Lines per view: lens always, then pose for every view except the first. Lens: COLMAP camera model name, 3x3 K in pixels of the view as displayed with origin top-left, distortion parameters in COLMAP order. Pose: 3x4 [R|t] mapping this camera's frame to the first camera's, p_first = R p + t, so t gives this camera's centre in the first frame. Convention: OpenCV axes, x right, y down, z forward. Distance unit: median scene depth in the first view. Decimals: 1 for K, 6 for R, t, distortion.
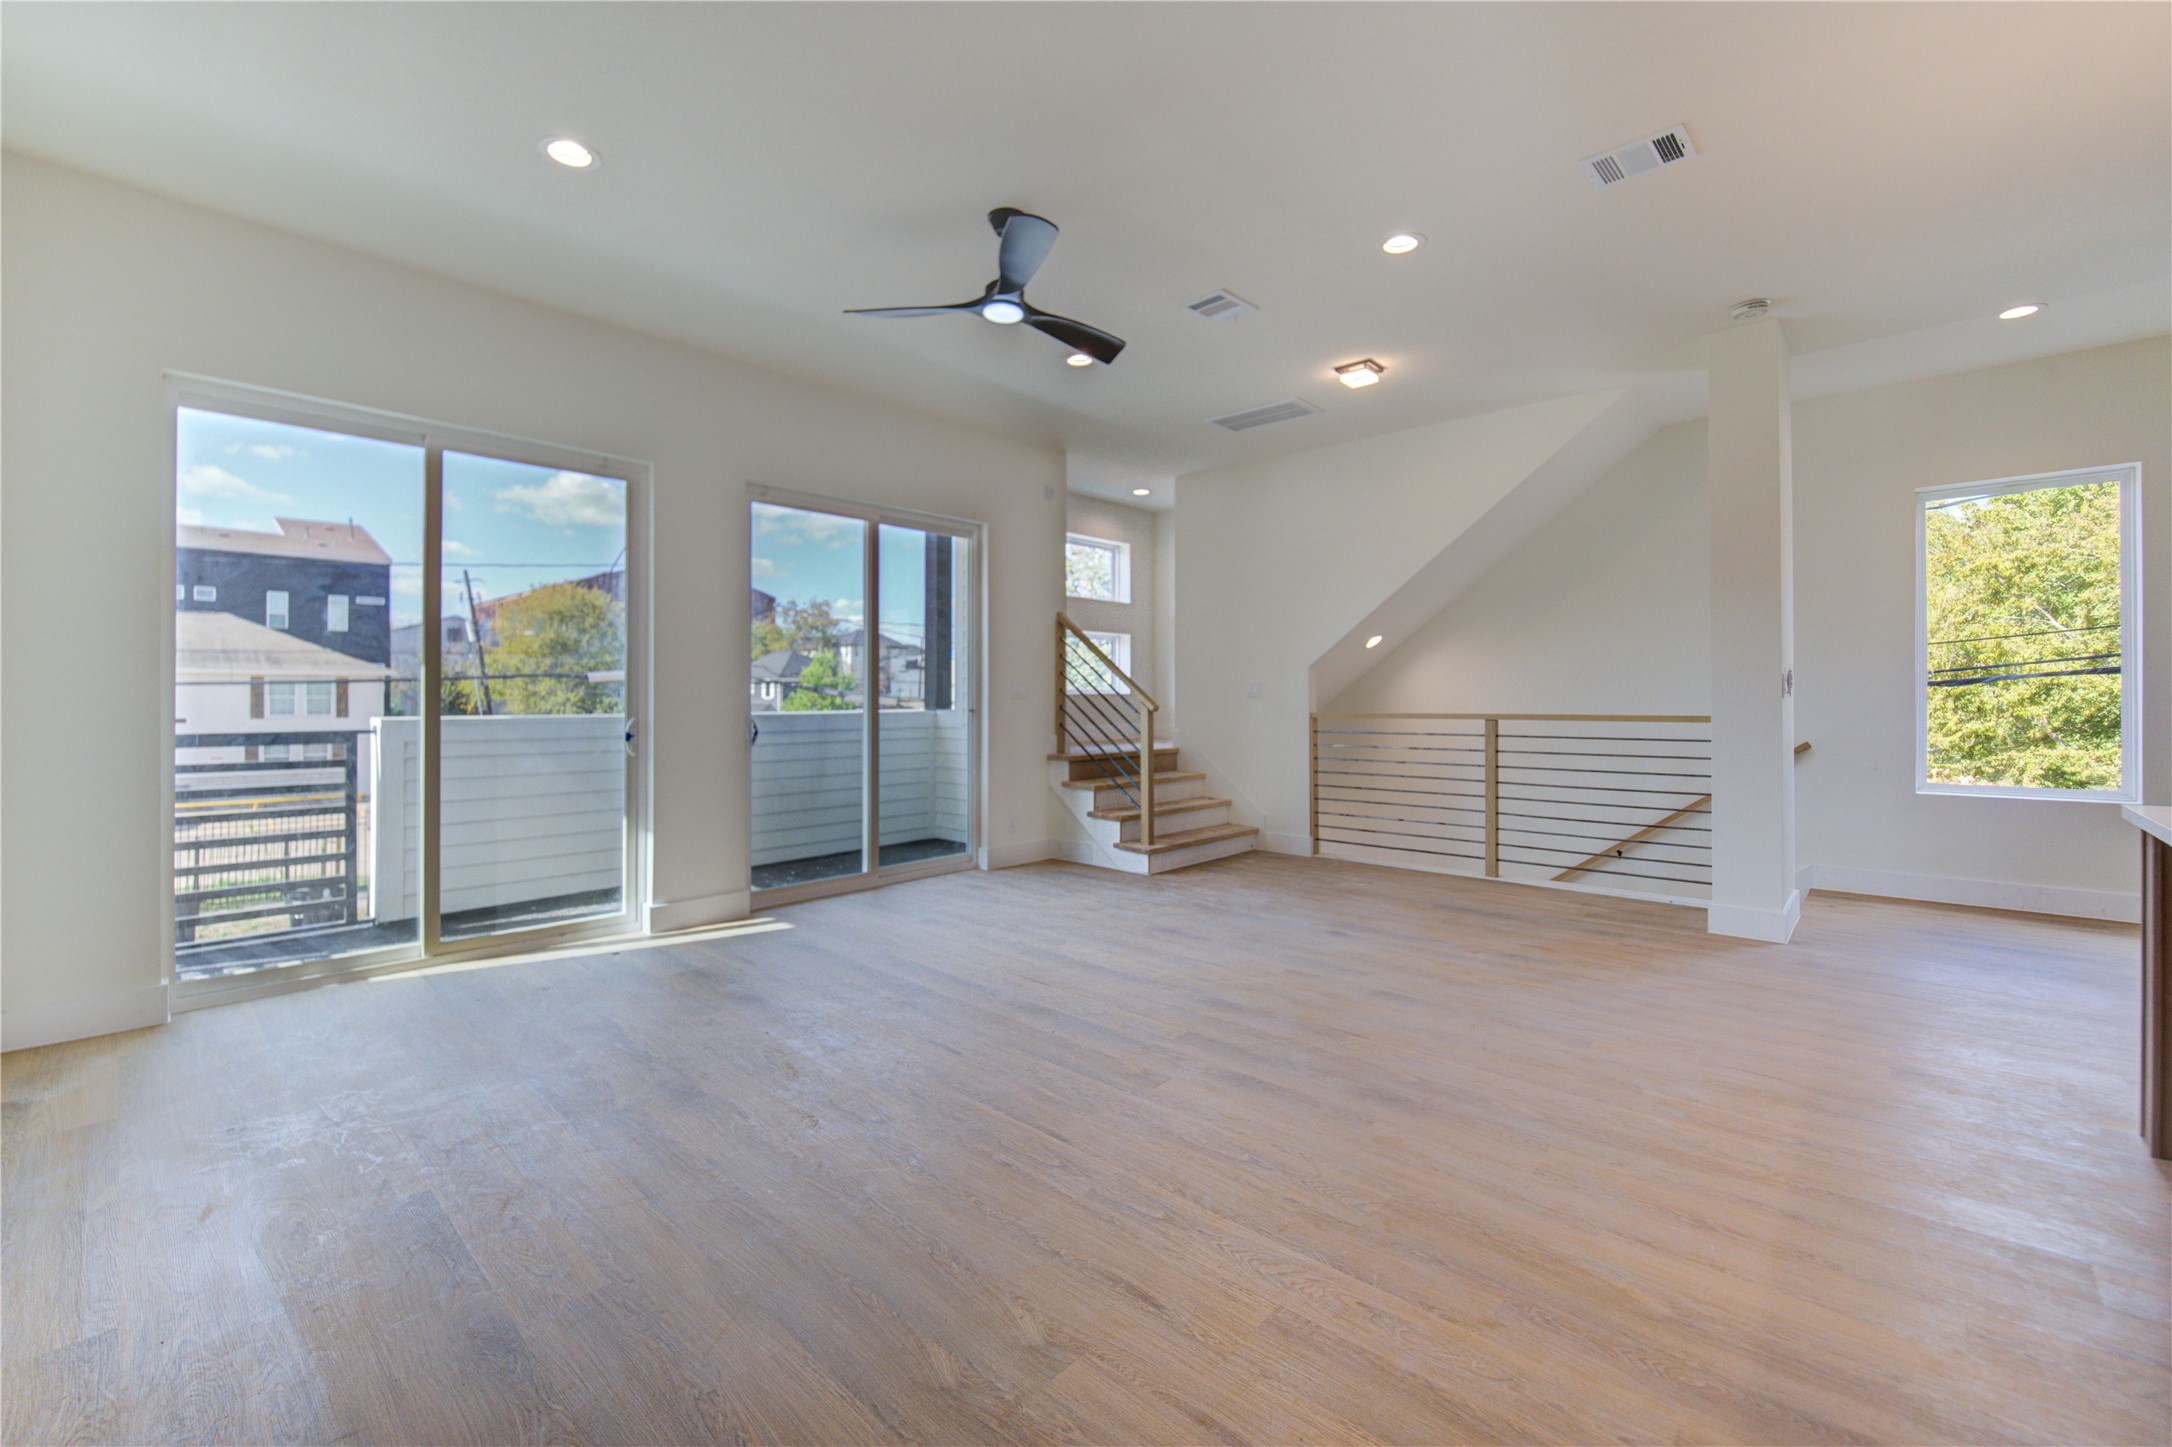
lens RADIAL K [[894.4, 0, 1081.9], [0, 894.4, 690.1], [0, 0, 1]] dist [-0.006401, -0.001301]
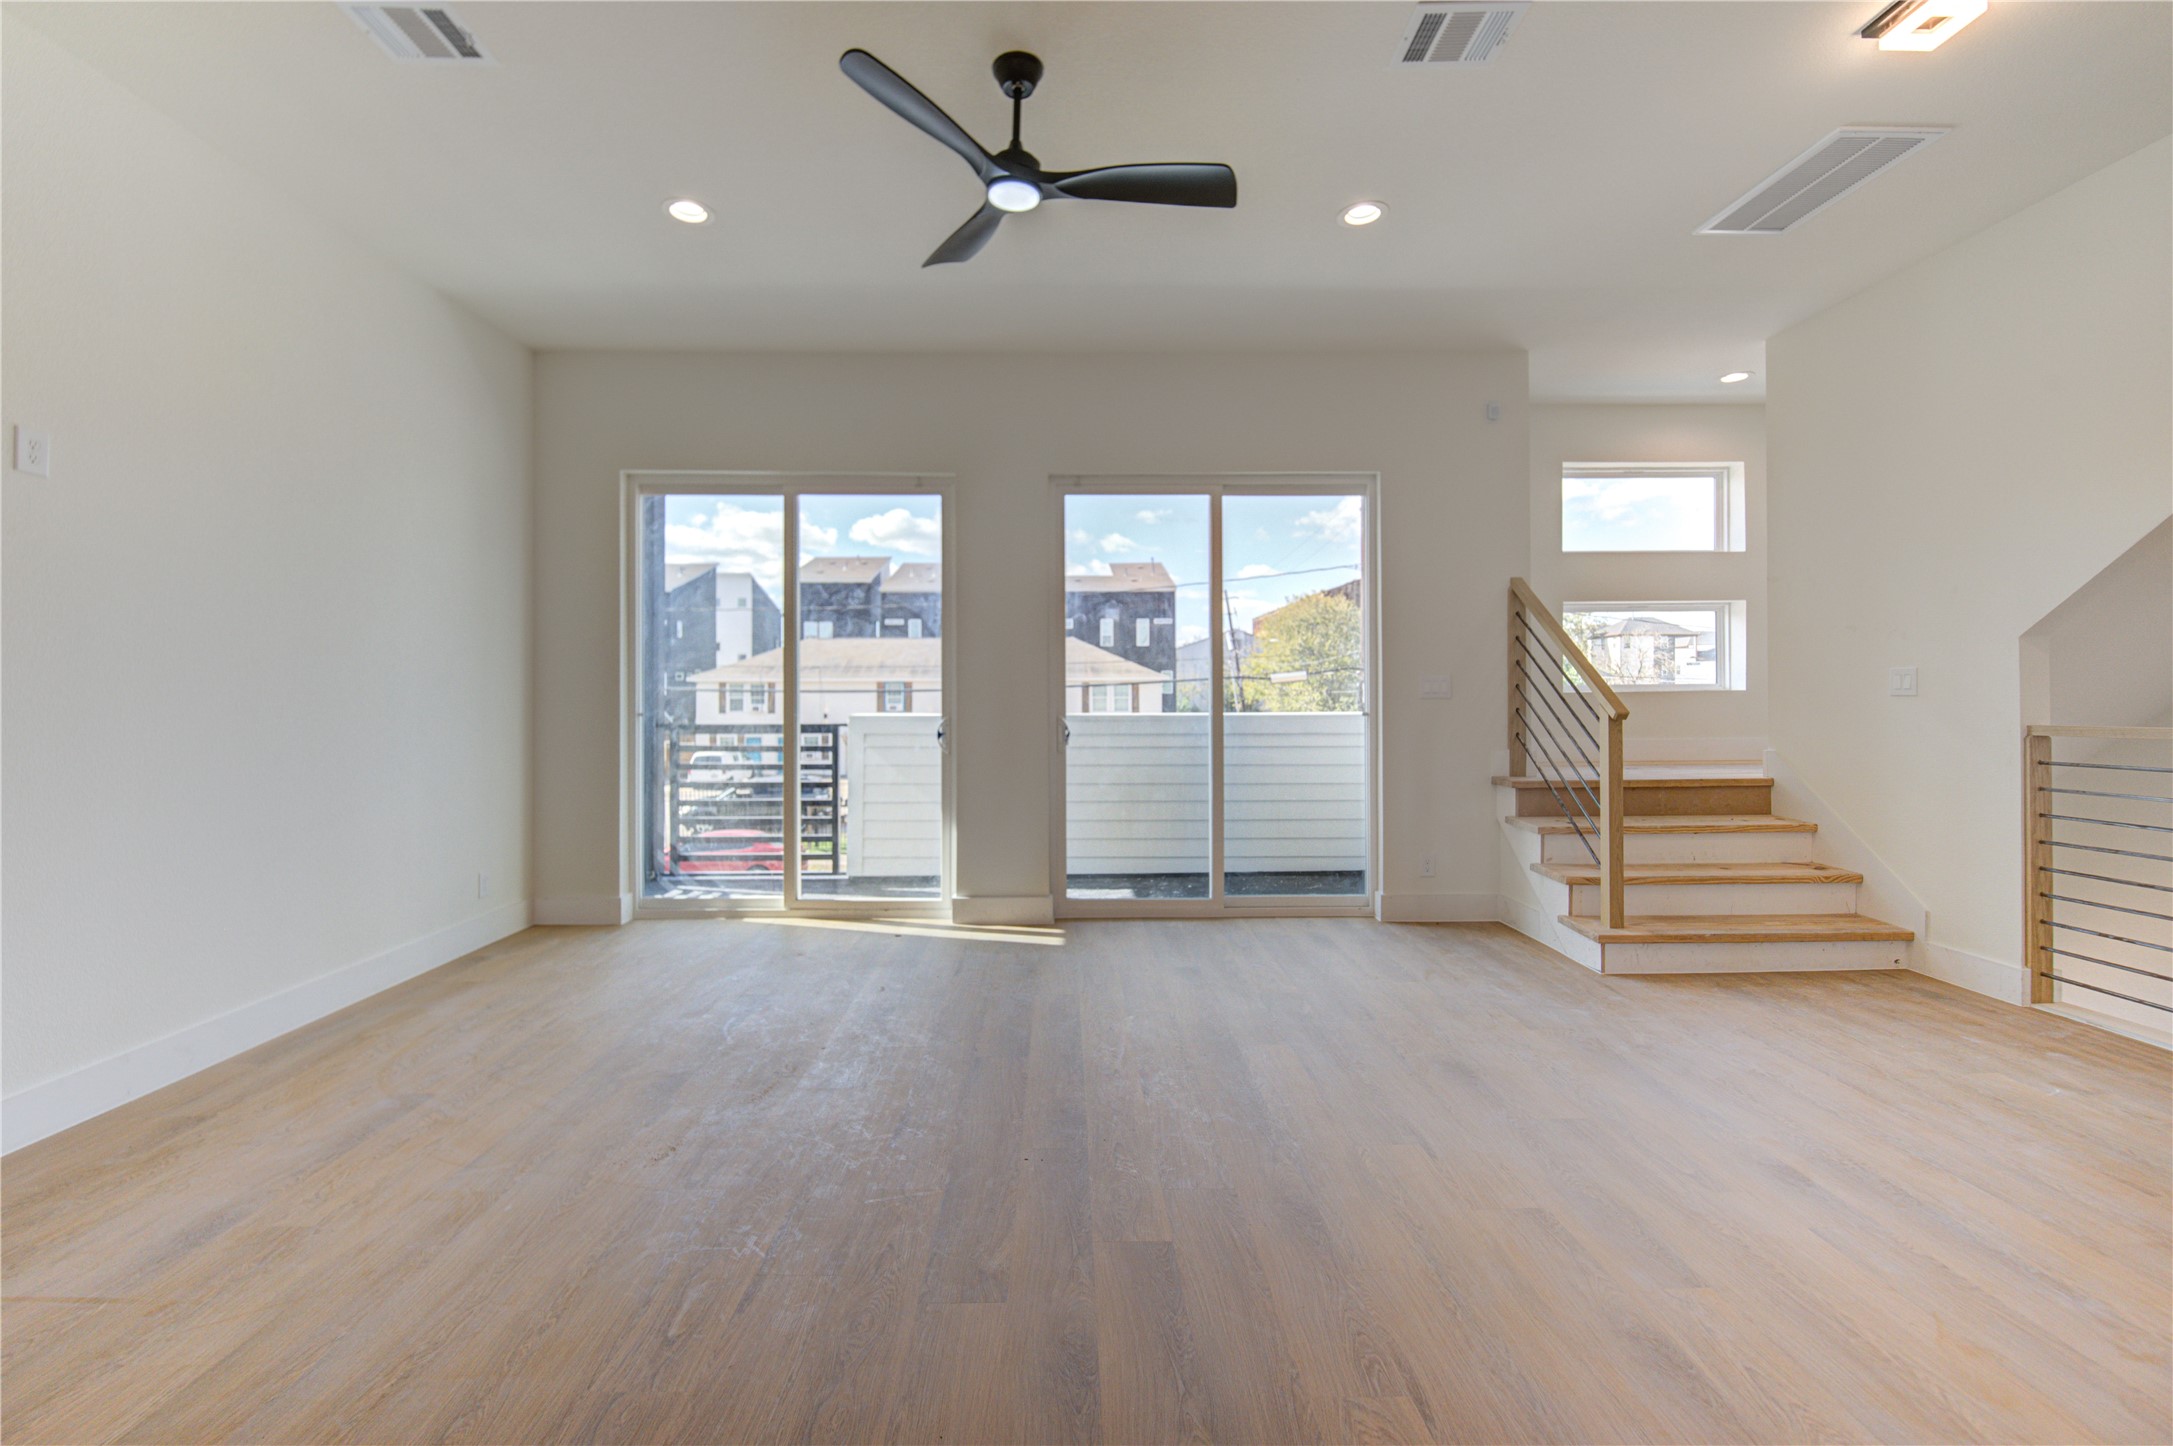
lens RADIAL K [[894.8, 0, 1079.9], [0, 894.8, 689.4], [0, 0, 1]] dist [-0.006401, -0.001301]
pose [[0.680554, -0.008718, -0.732646, 0.289136], [0.008467, 0.999956, -0.004033, 0.002511], [0.732649, -0.003458, 0.680598, 0.293114]]
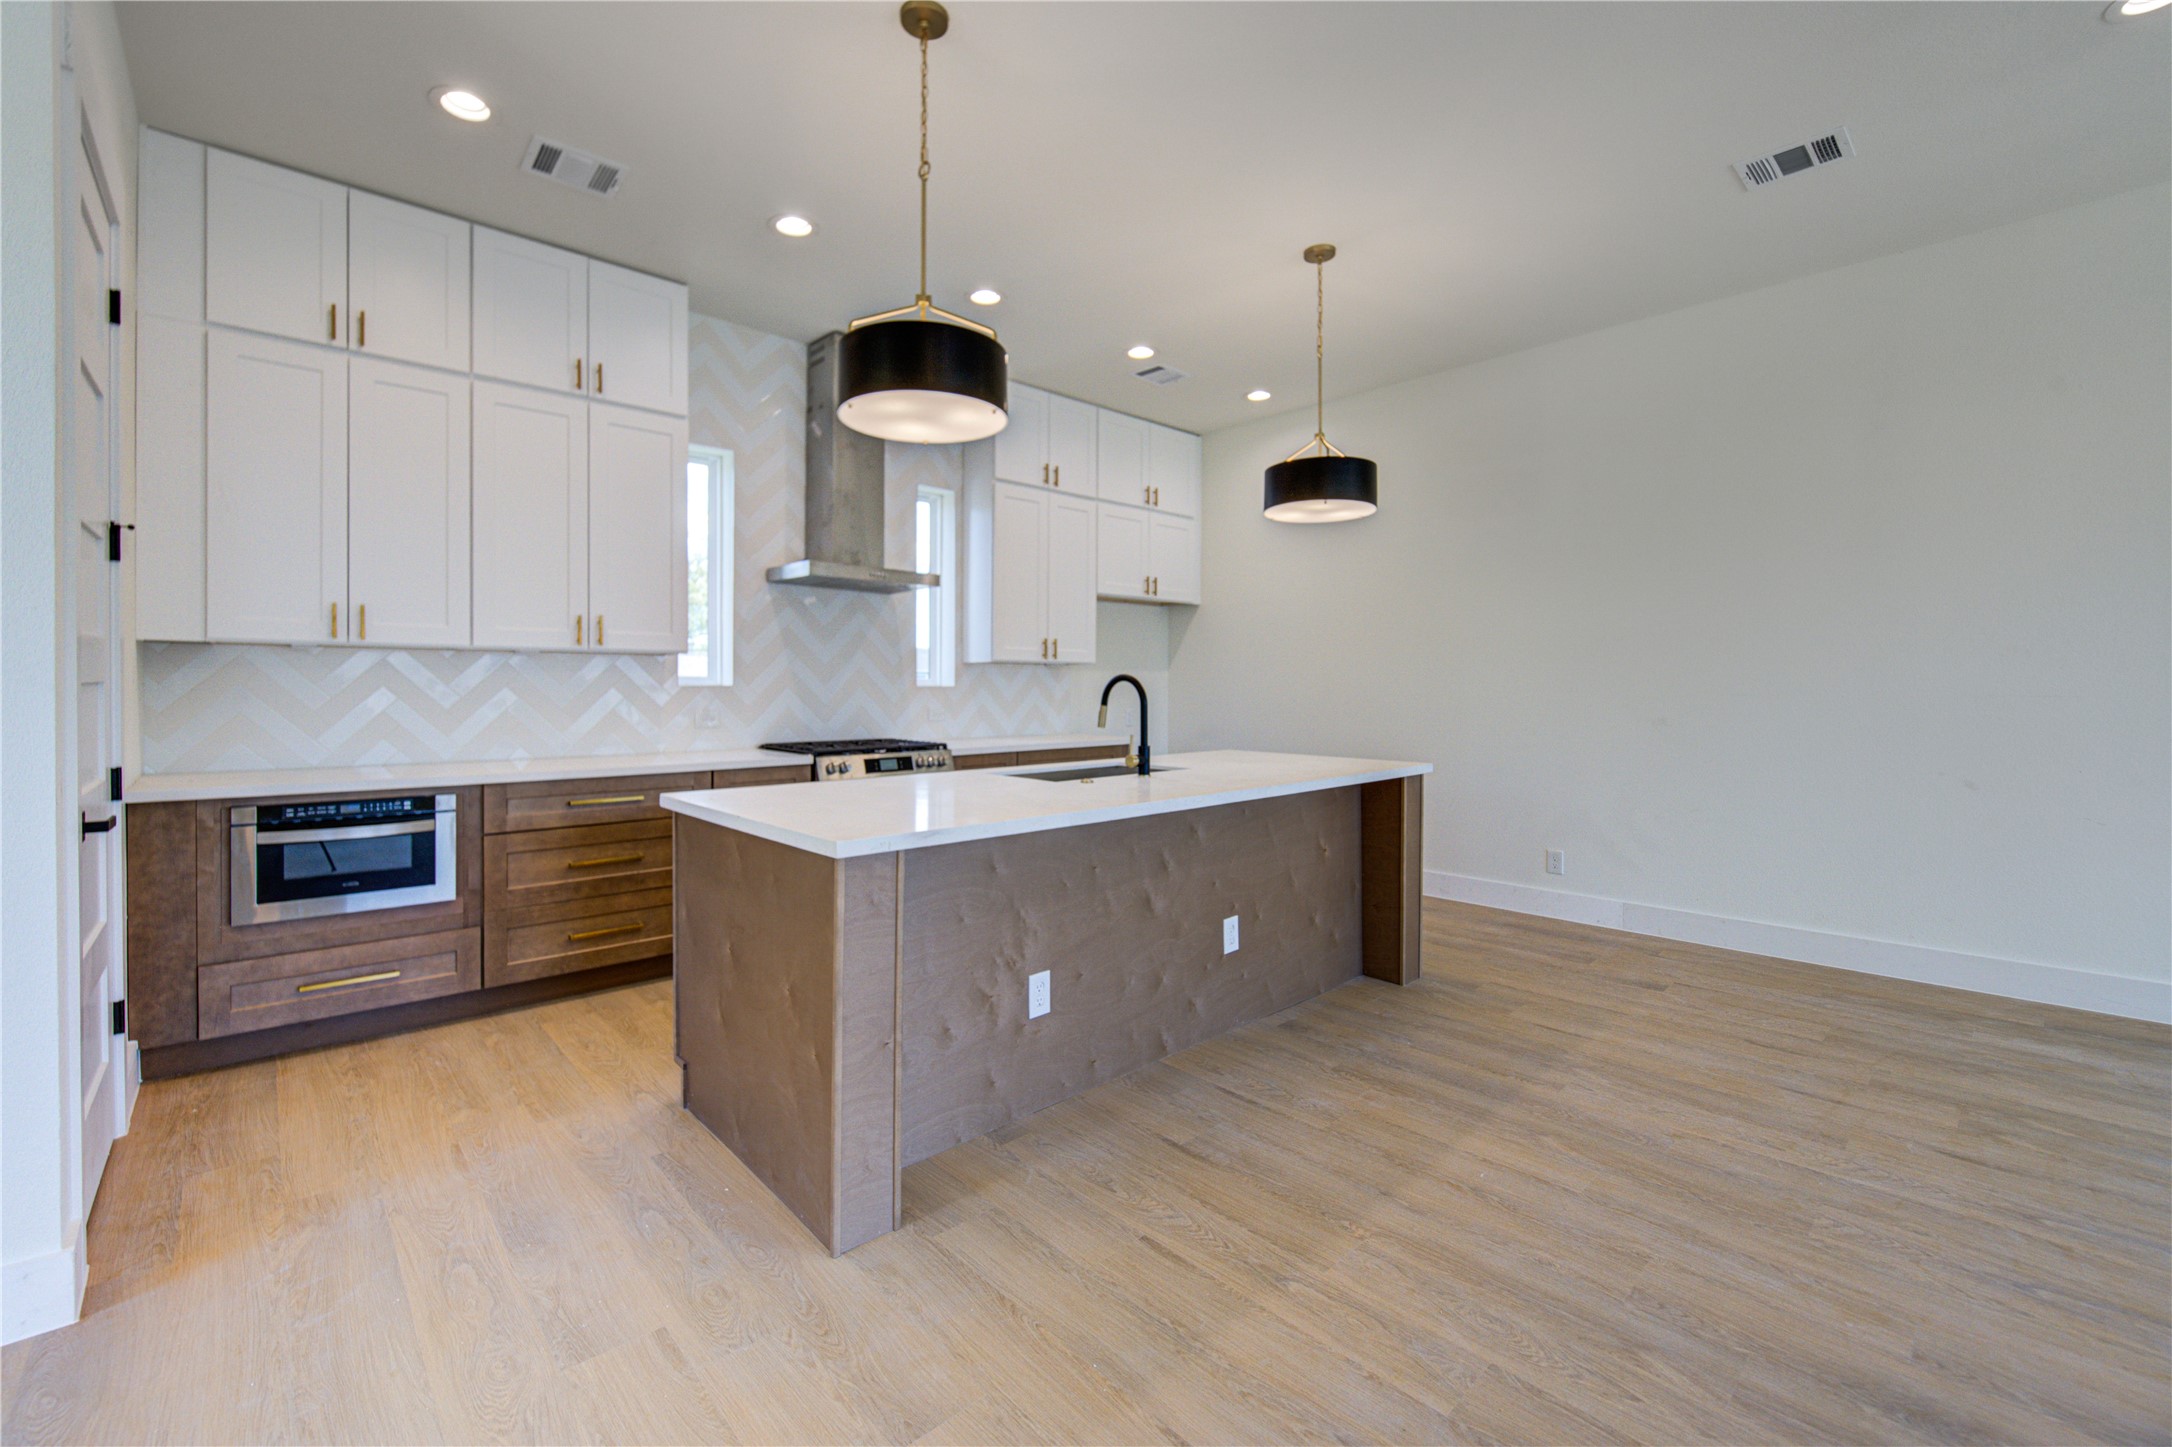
lens RADIAL K [[894.4, 0, 1069.2], [0, 894.4, 682.2], [0, 0, 1]] dist [-0.006401, -0.001301]
pose [[-0.996342, 0.000404, 0.085460, 0.377150], [-0.000712, 0.999915, -0.013024, 0.002906], [-0.085458, -0.013037, -0.996256, 0.725628]]
